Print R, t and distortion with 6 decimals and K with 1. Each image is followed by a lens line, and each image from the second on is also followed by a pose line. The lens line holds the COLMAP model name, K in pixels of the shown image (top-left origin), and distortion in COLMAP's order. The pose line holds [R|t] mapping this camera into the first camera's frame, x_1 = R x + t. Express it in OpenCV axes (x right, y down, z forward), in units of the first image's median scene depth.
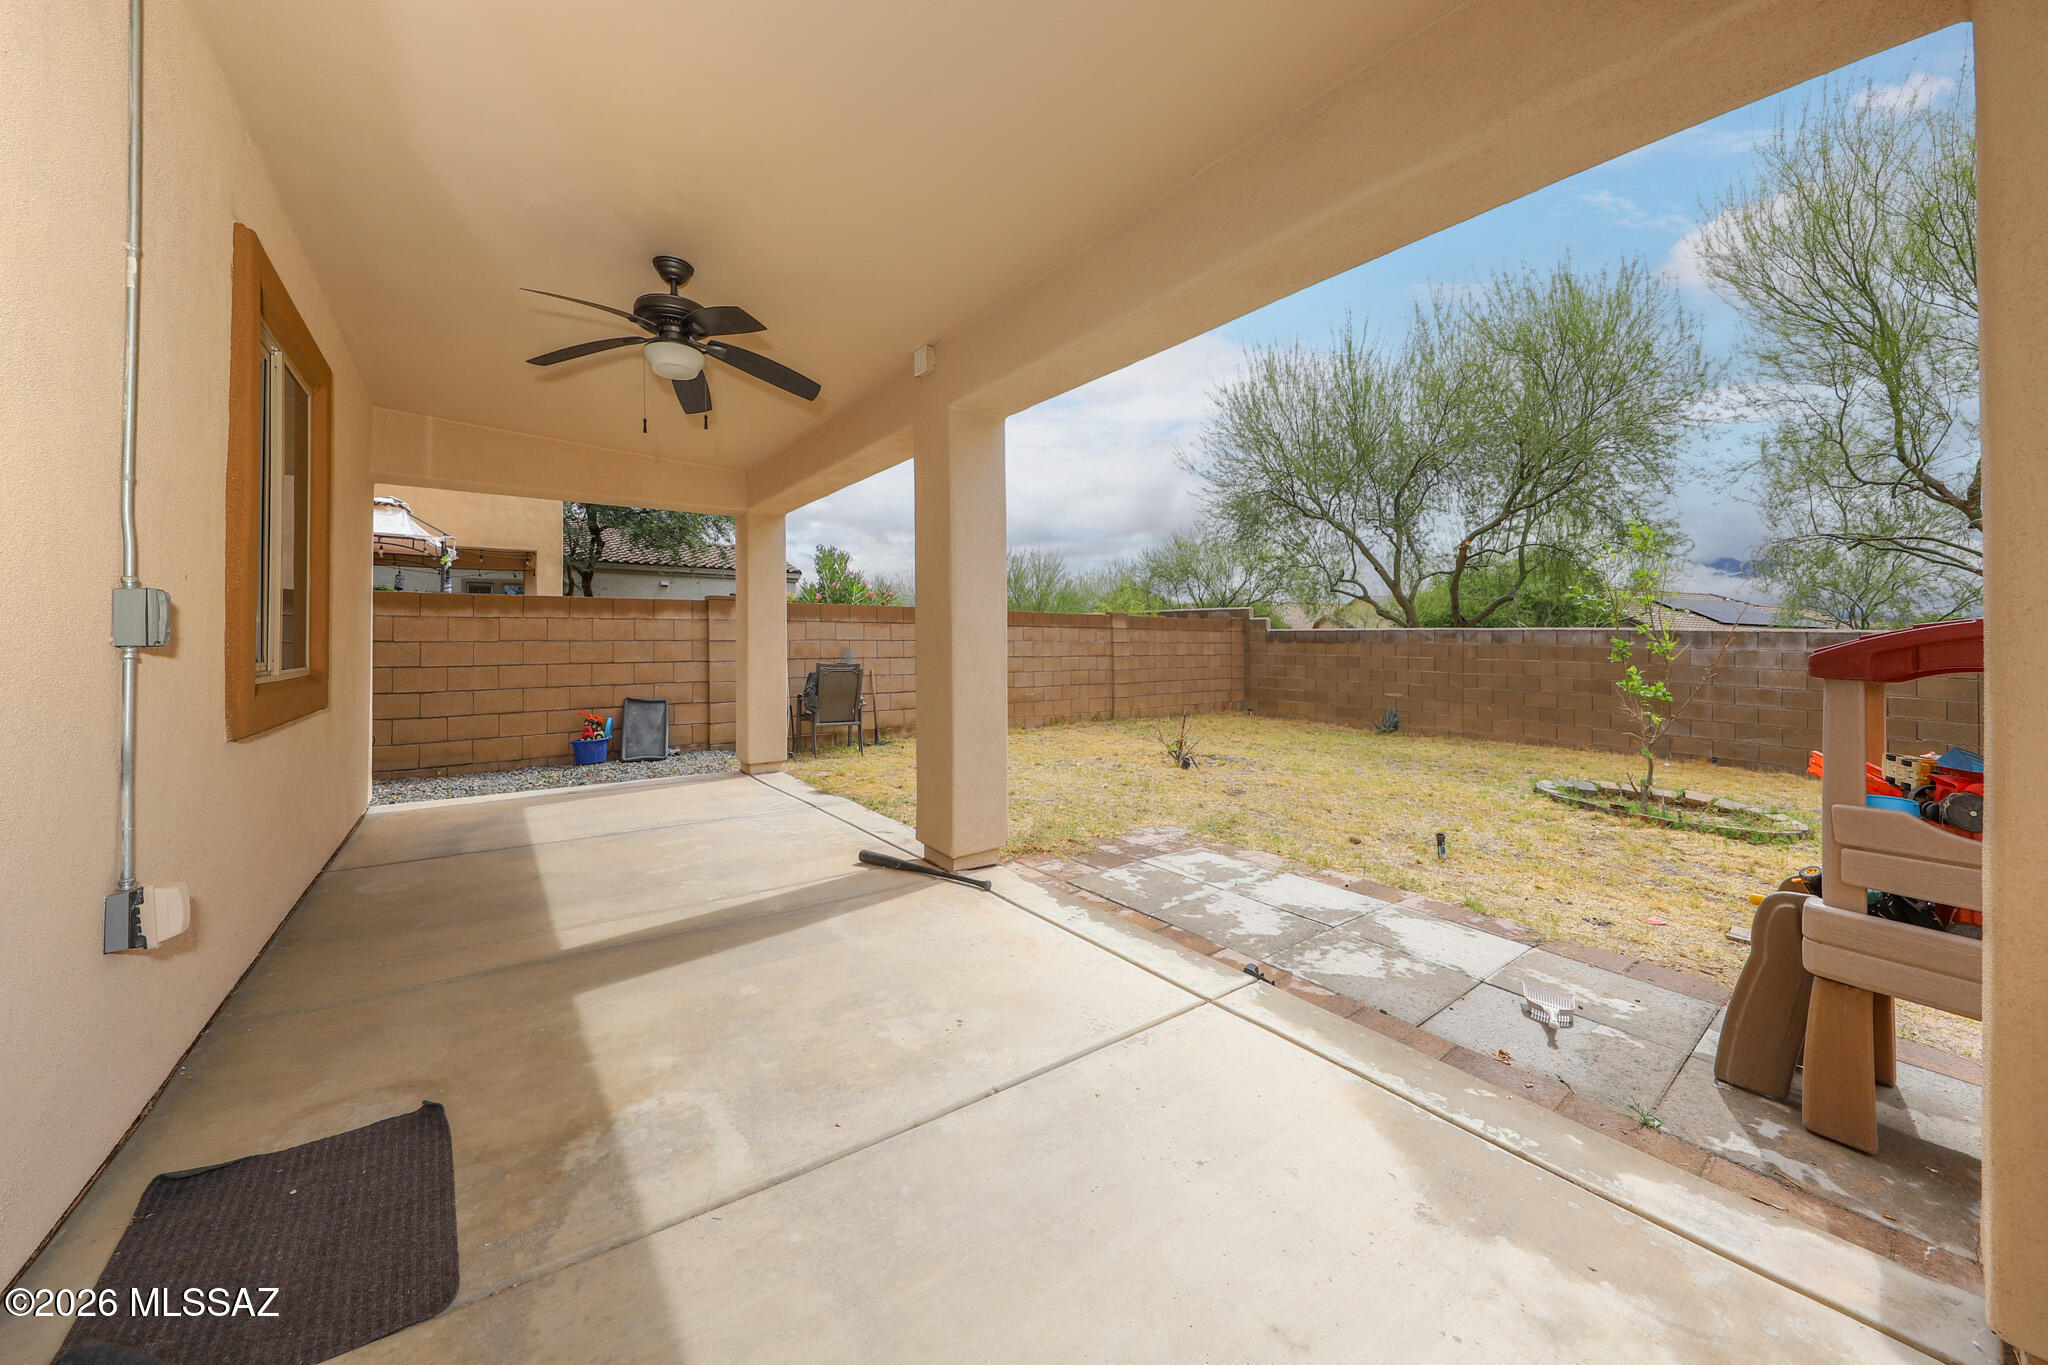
lens RADIAL K [[681.6, 0, 1032.4], [0, 681.6, 661.9], [0, 0, 1]] dist [-0.001184, -0.000051]
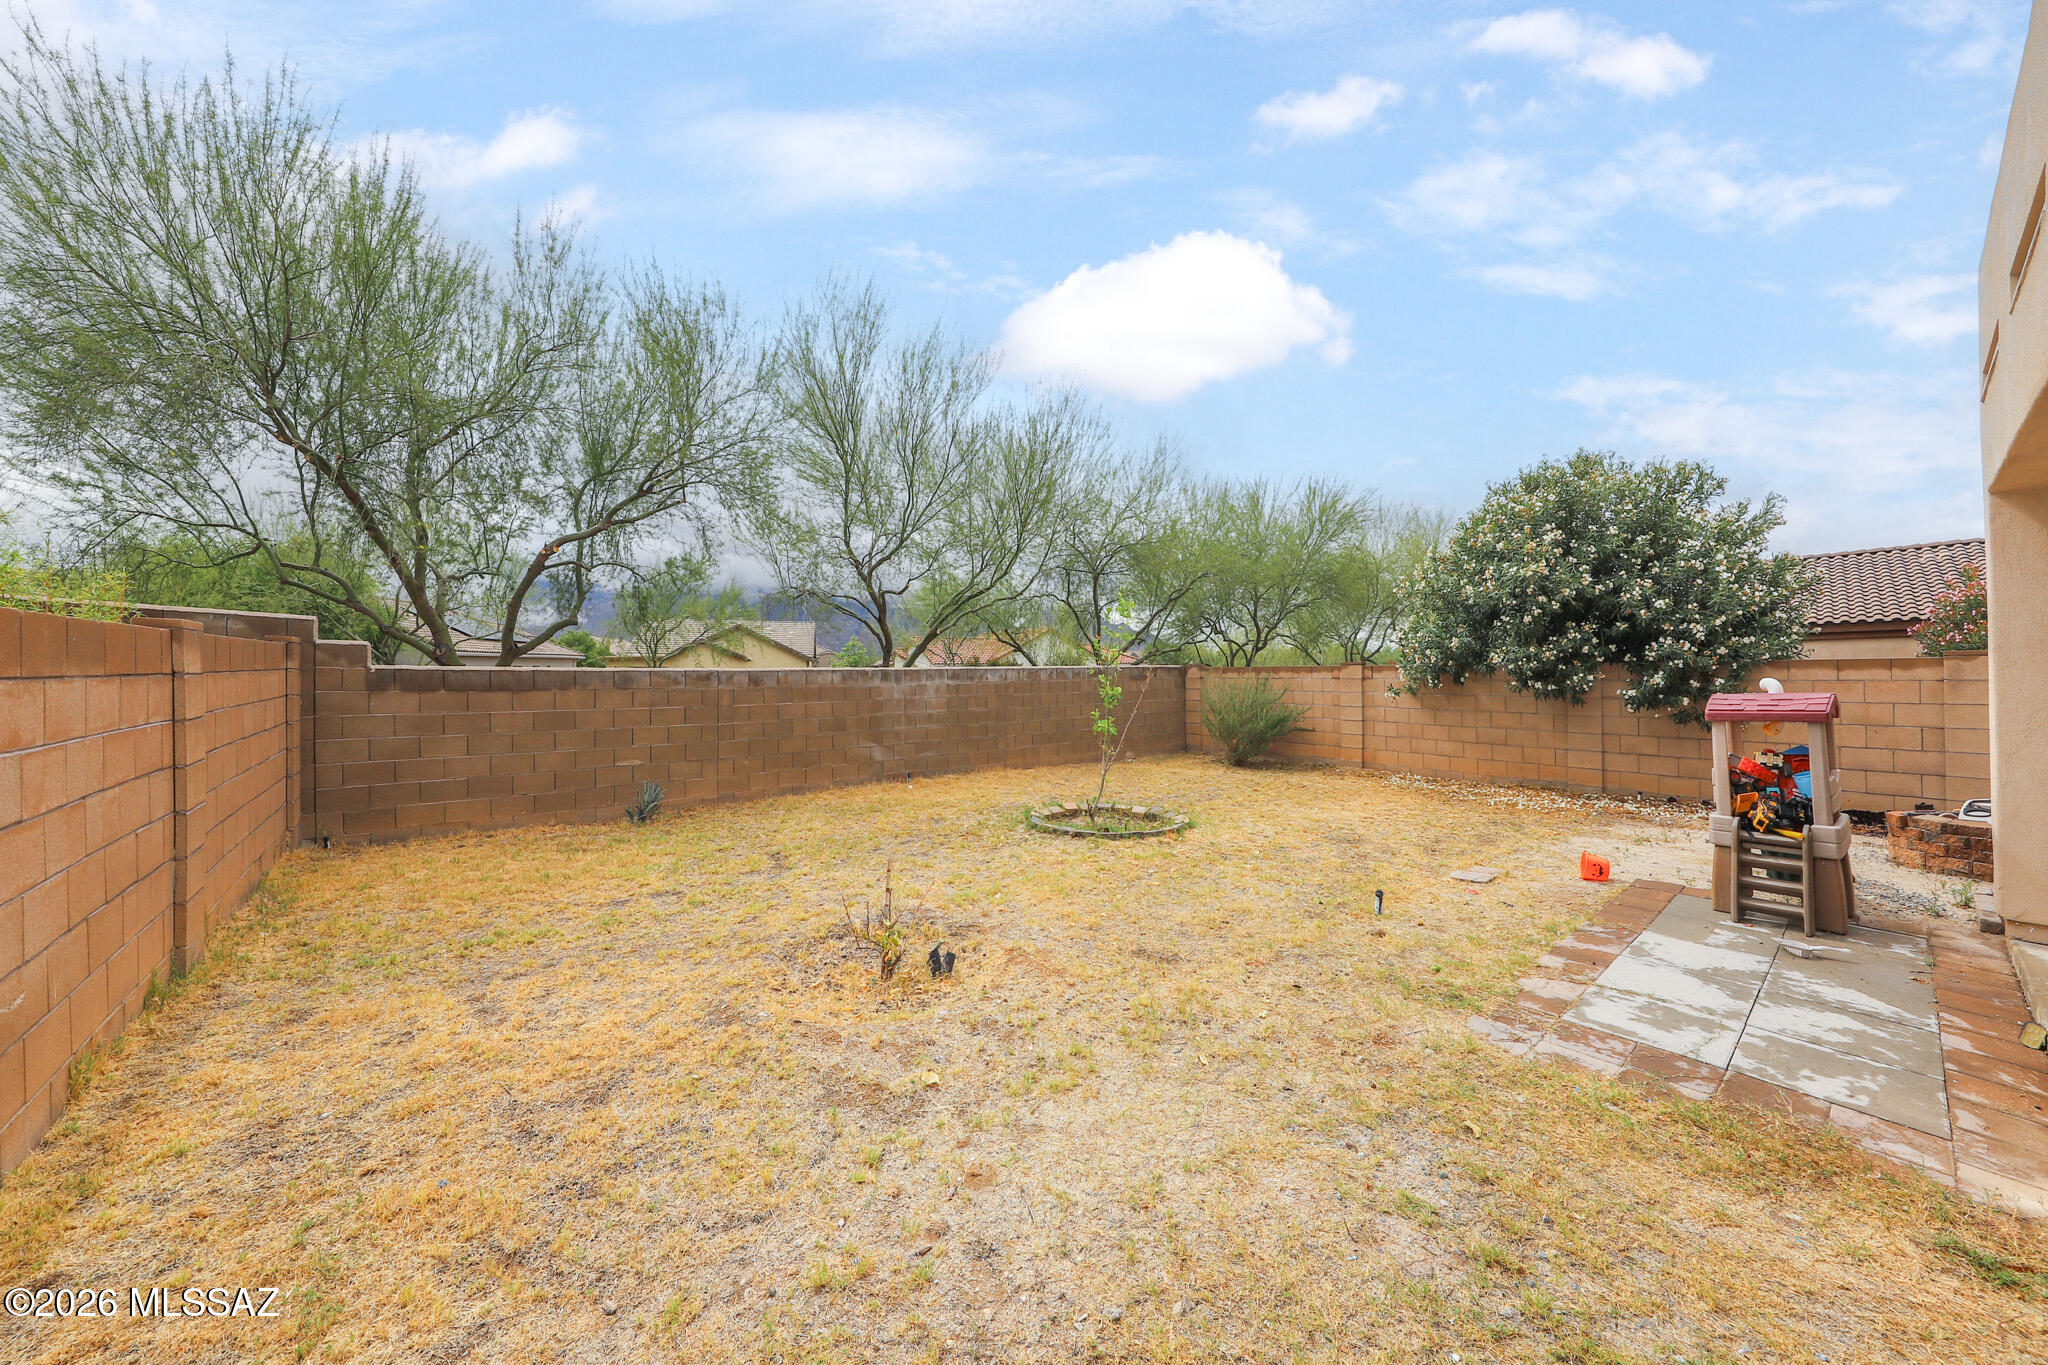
lens RADIAL K [[729.5, 0, 1028.8], [0, 729.5, 659.2], [0, 0, 1]] dist [-0.000539, -0.000069]
pose [[0.013364, -0.005251, 0.999897, -0.209308], [0.030000, 0.999538, 0.004849, -0.049612], [-0.999461, 0.029933, 0.013516, 0.610838]]
